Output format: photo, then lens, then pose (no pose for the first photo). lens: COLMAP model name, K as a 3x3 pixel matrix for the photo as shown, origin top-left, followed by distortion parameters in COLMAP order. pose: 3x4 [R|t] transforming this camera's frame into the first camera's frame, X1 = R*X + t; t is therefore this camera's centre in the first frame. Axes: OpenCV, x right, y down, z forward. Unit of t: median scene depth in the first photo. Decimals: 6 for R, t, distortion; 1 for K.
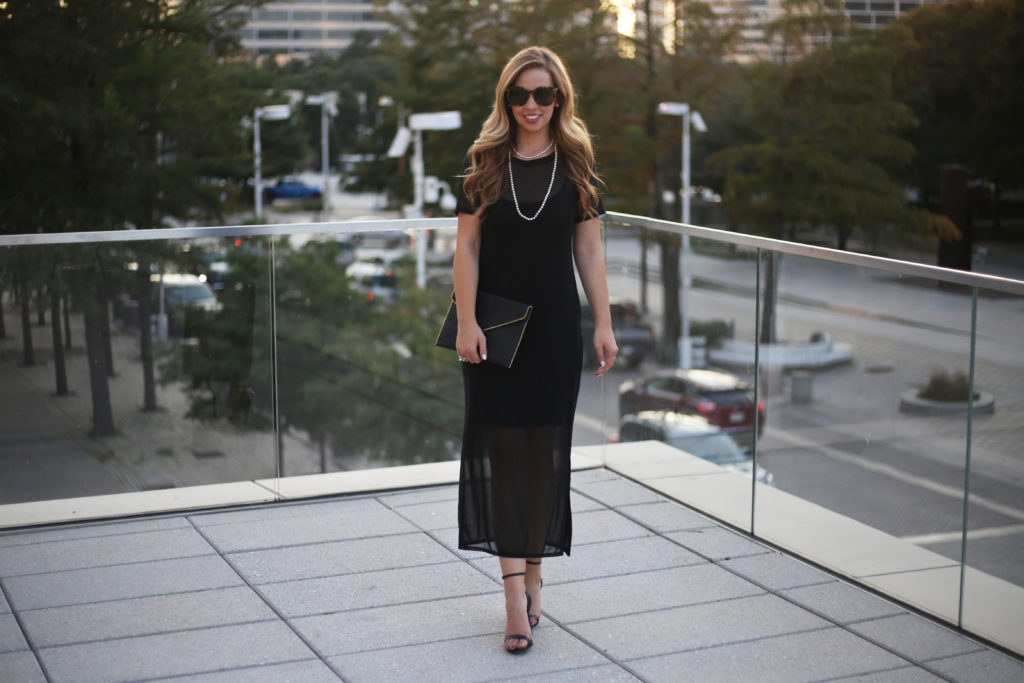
lens RADIAL K [[1698.4, 0, 512.0], [0, 1698.4, 341.5], [0, 0, 1]] dist [-0.133843, 0.000679]
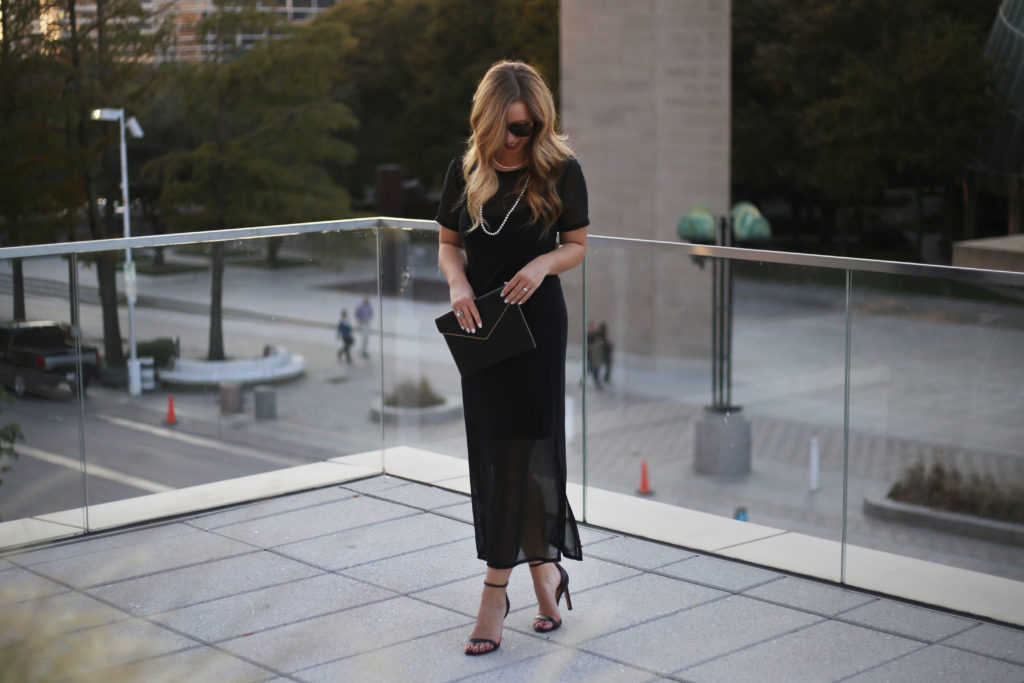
lens RADIAL K [[1805.9, 0, 511.4], [0, 1805.9, 363.8], [0, 0, 1]] dist [-0.108638, 0.002929]
pose [[0.939999, -0.057786, 0.336248, -0.249126], [0.056929, 0.998301, 0.012417, 0.000528], [-0.336394, 0.007470, 0.941692, -0.024258]]
